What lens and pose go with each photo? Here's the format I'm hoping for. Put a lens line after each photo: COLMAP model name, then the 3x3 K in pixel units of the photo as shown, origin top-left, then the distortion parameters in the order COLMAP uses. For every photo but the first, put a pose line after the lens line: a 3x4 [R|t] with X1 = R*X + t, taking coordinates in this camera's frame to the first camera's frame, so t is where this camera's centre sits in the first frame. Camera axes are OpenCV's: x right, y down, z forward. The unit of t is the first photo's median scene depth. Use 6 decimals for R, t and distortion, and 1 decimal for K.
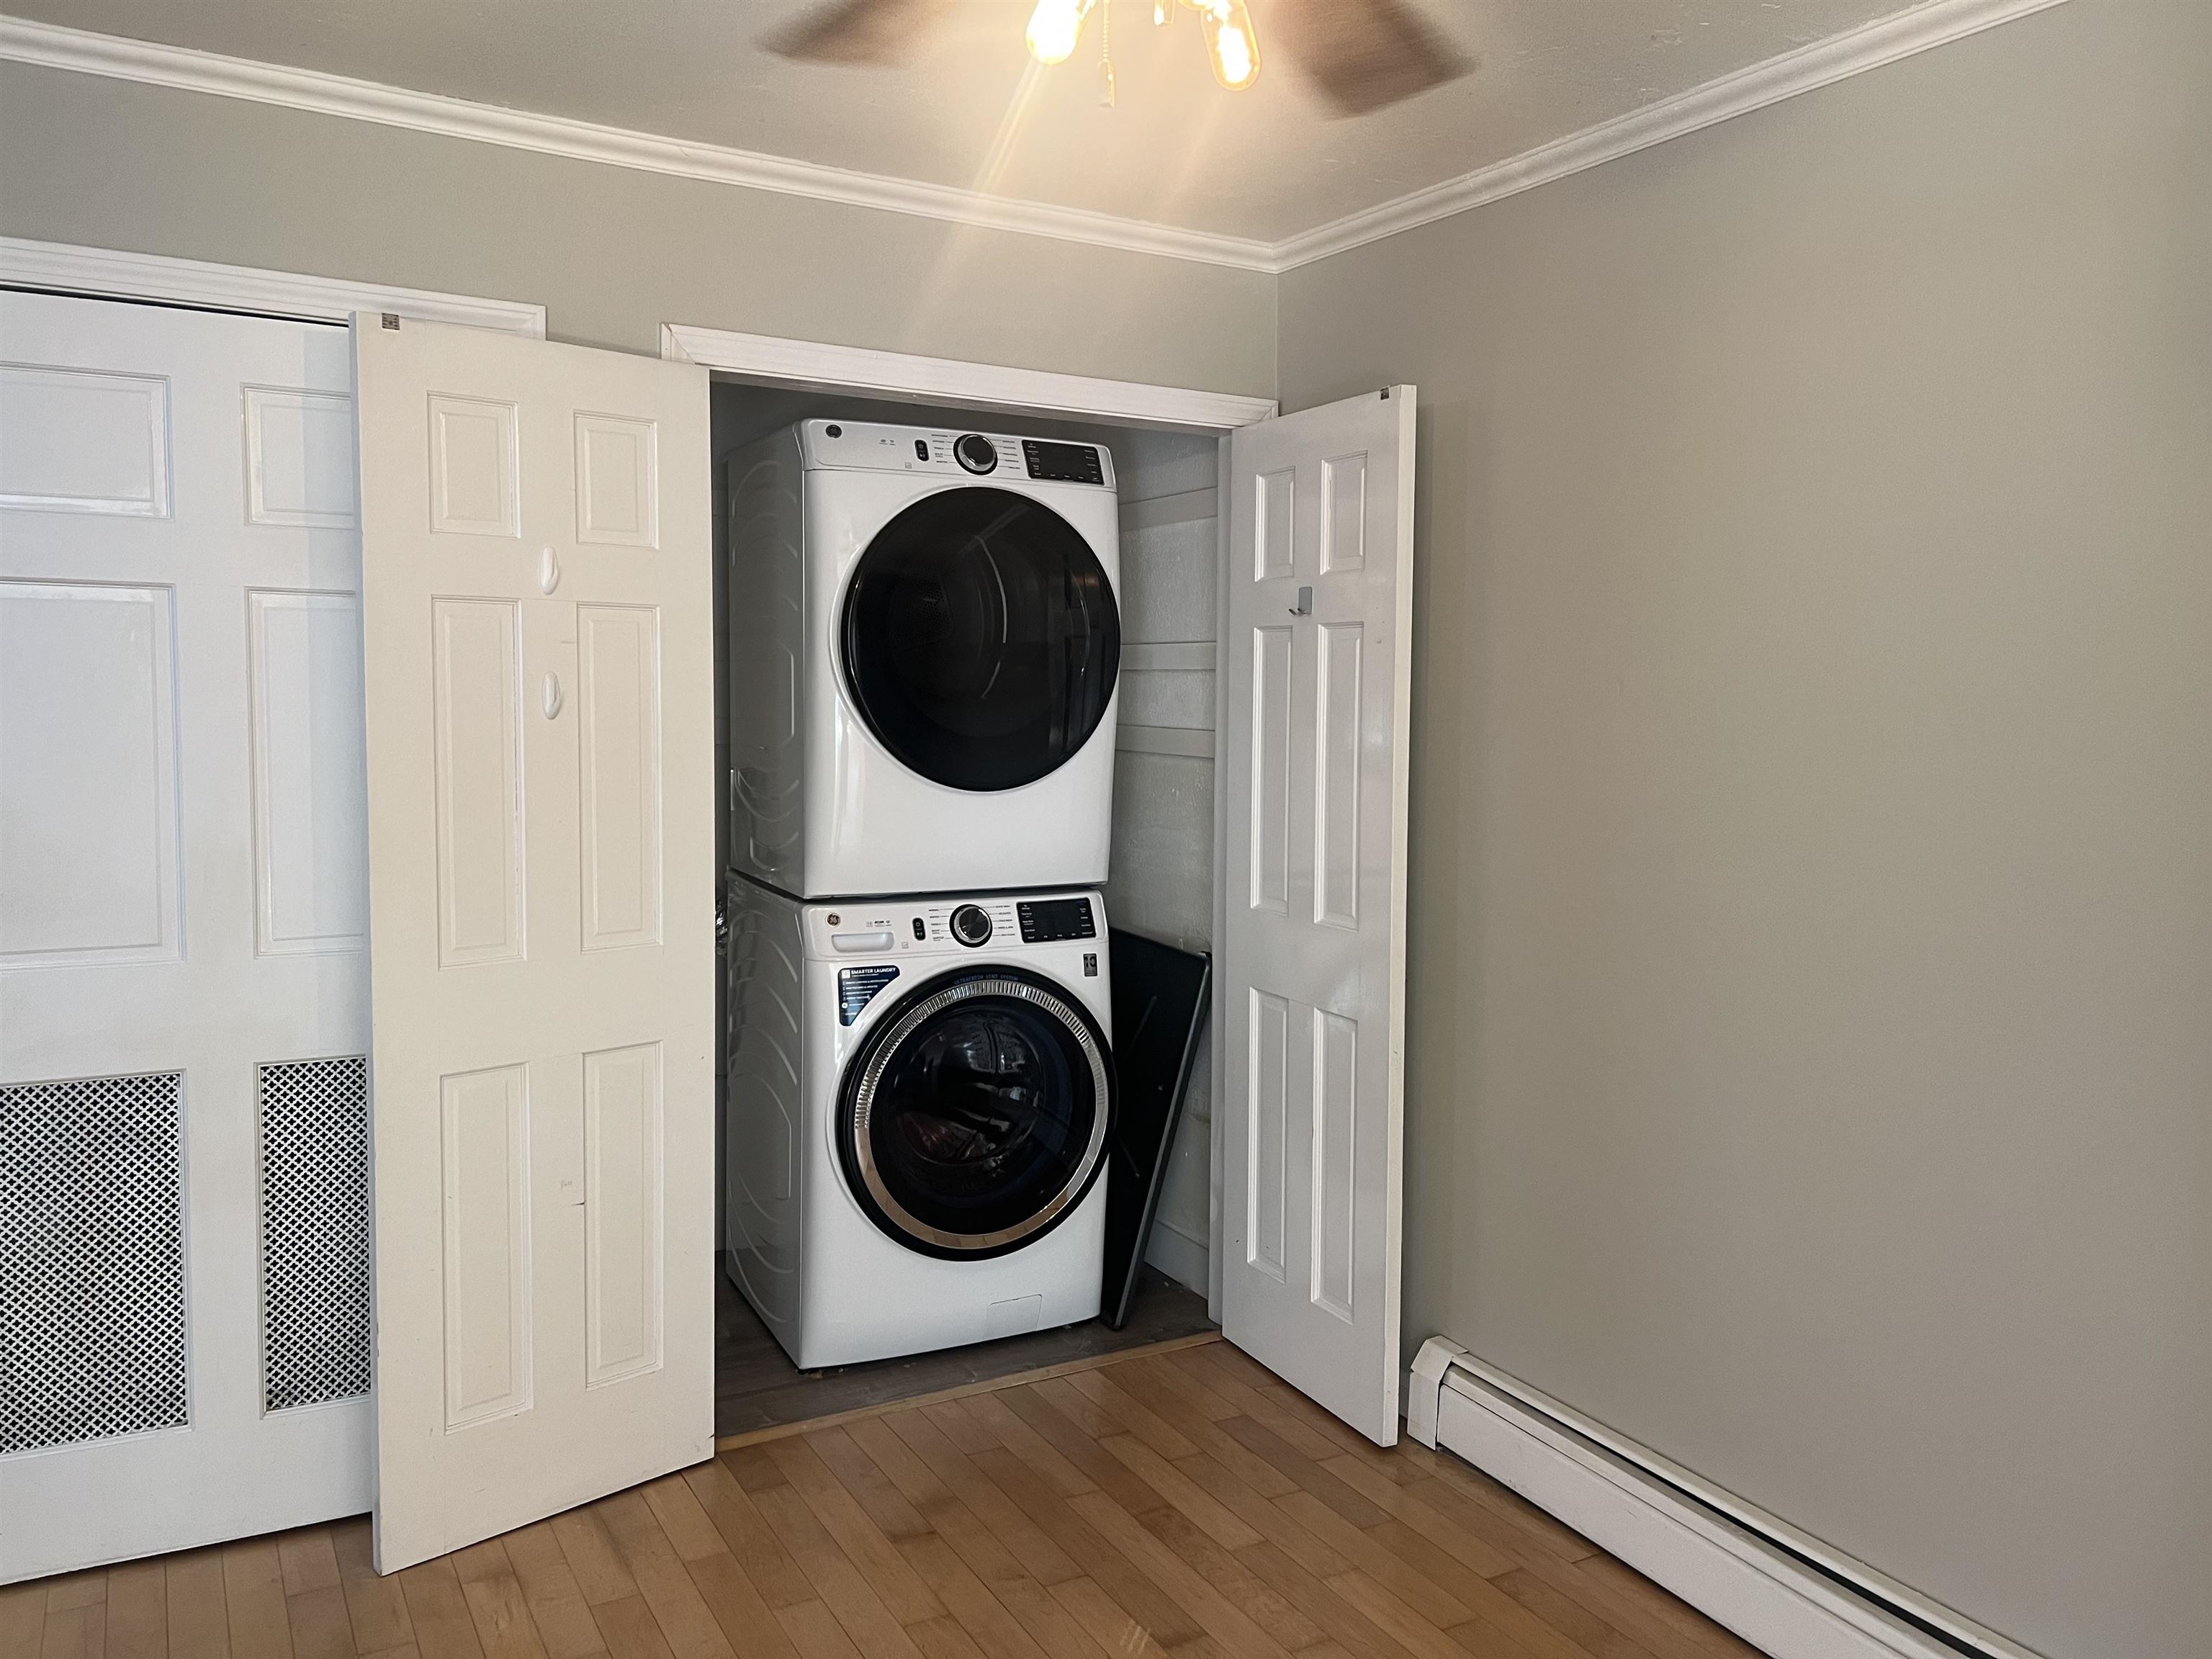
lens RADIAL K [[1681.0, 0, 1118.7], [0, 1681.0, 829.7], [0, 0, 1]] dist [0.072029, -0.072217]
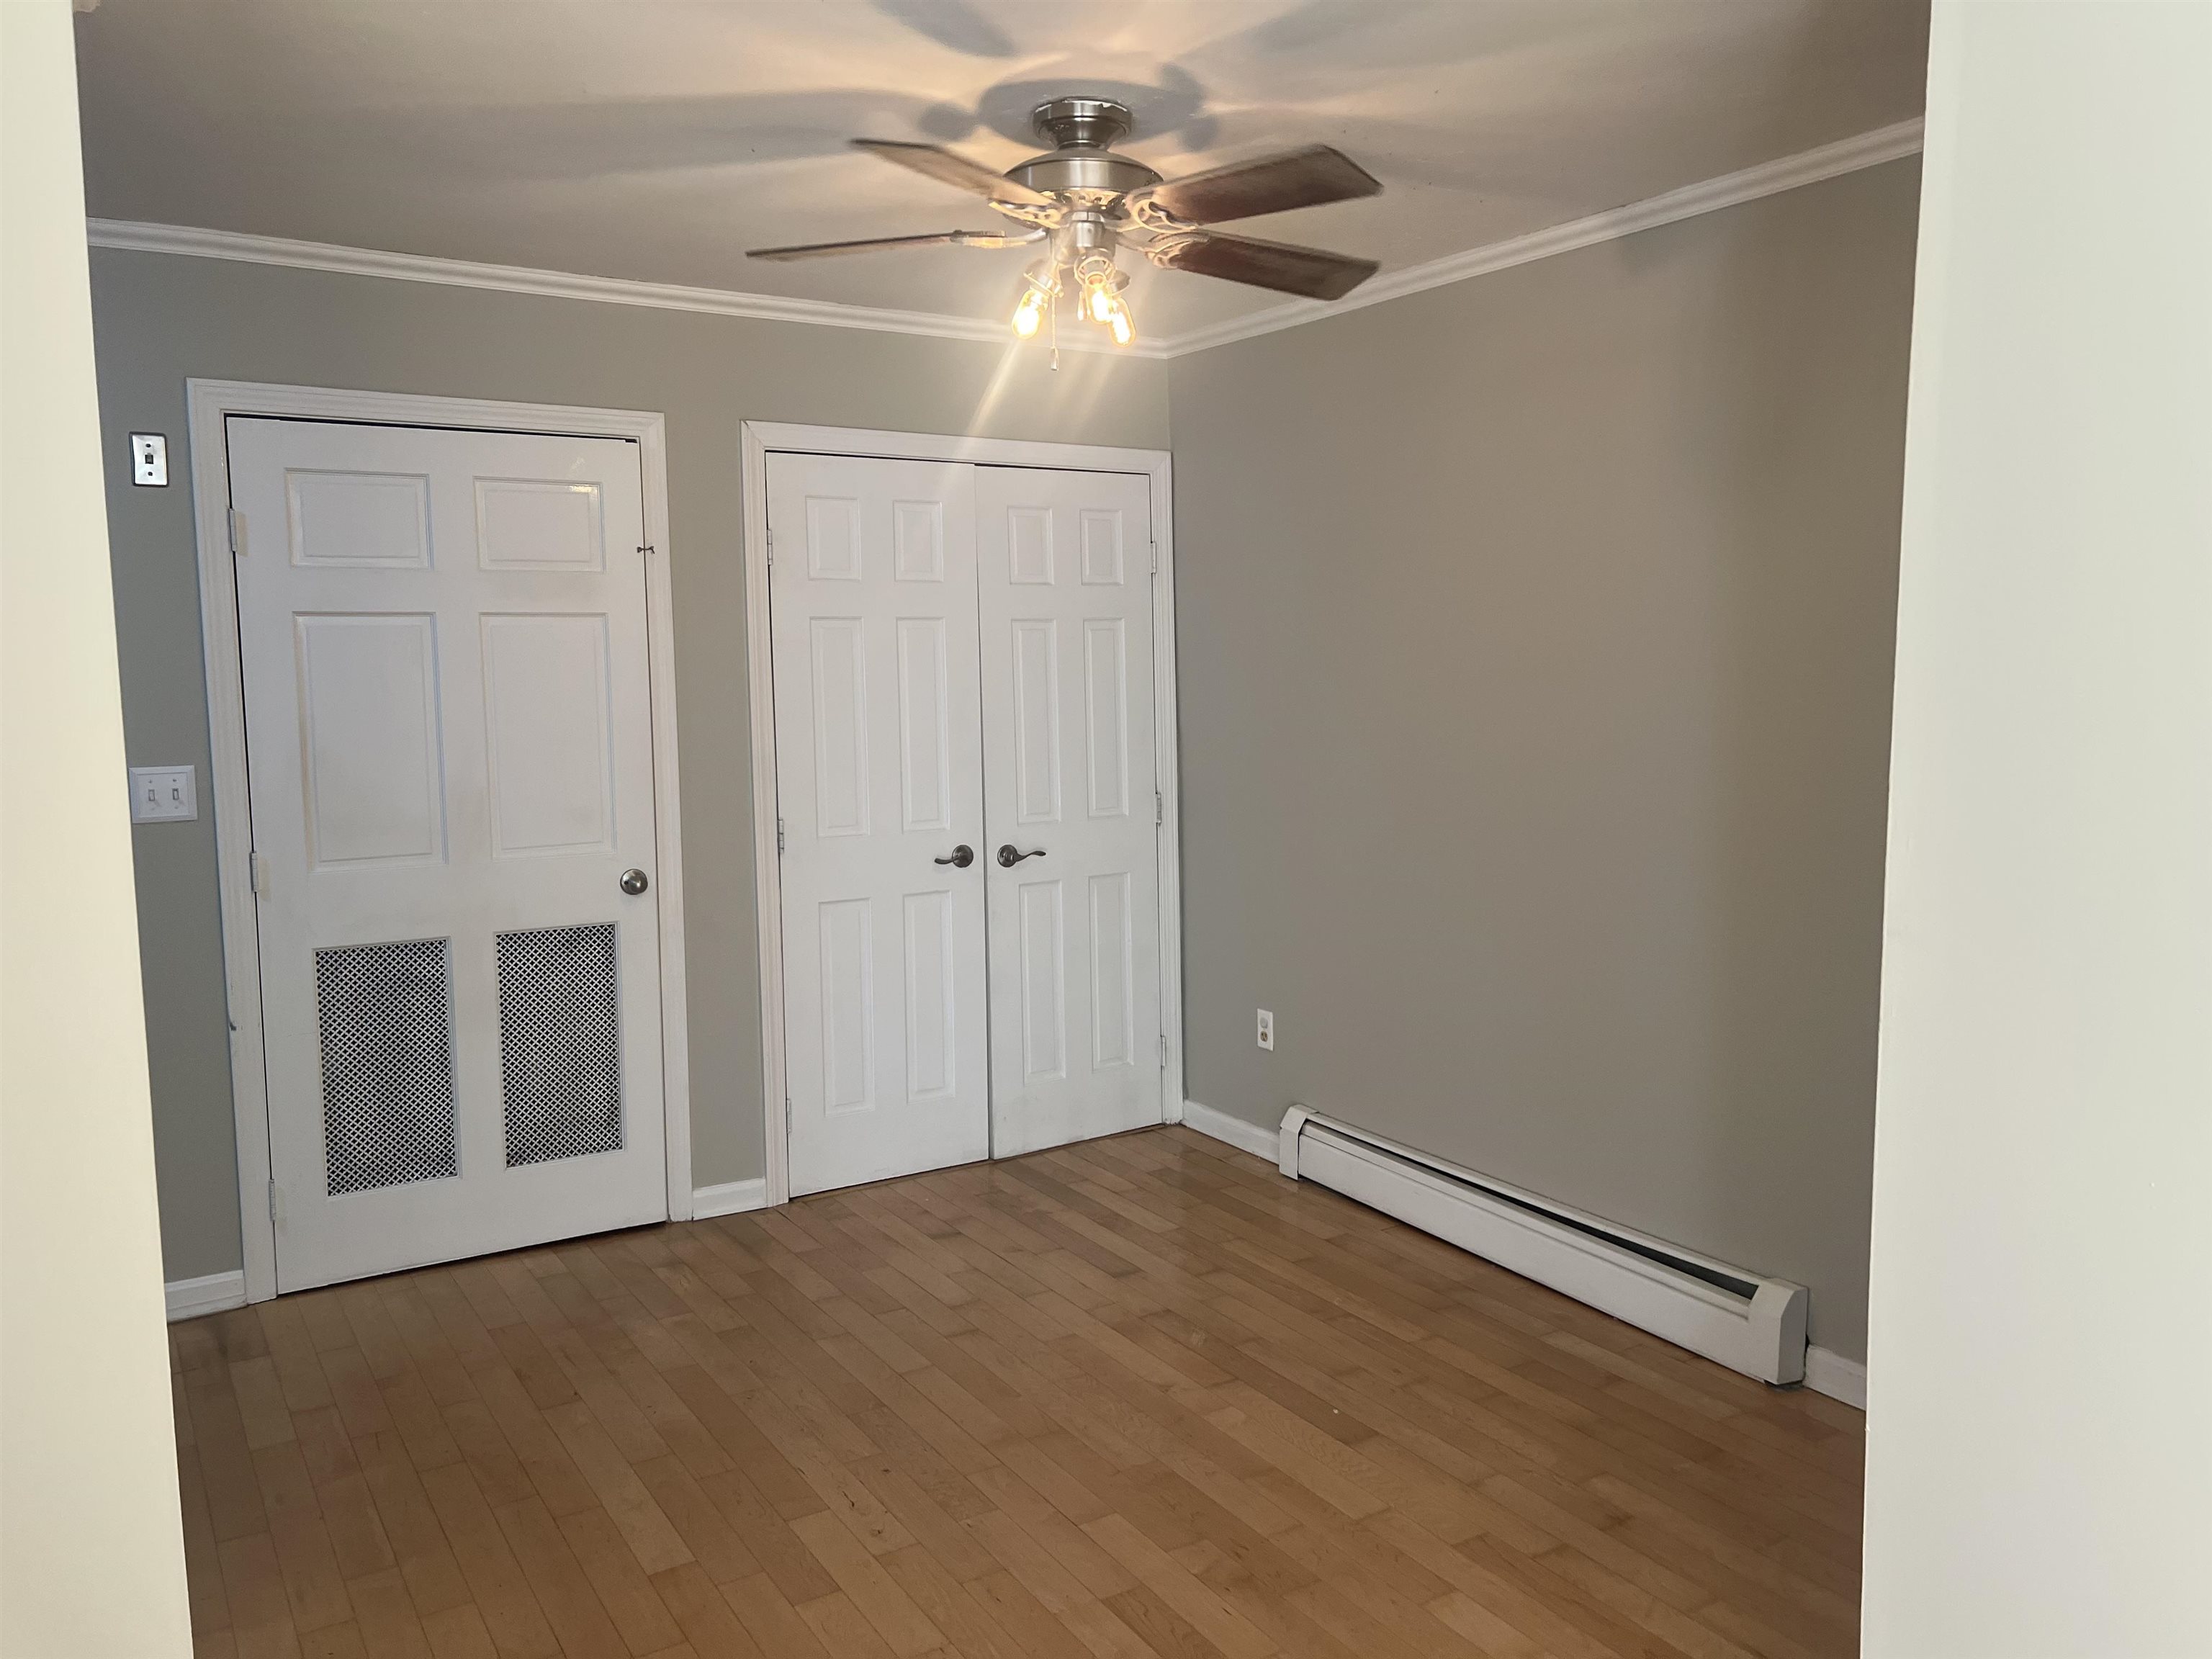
lens RADIAL K [[1681.0, 0, 1096.9], [0, 1681.0, 835.0], [0, 0, 1]] dist [0.072029, -0.072217]
pose [[0.999077, -0.034133, 0.026060, -0.015506], [0.033824, 0.999353, 0.012197, 0.052268], [-0.026460, -0.011305, 0.999586, -0.500622]]
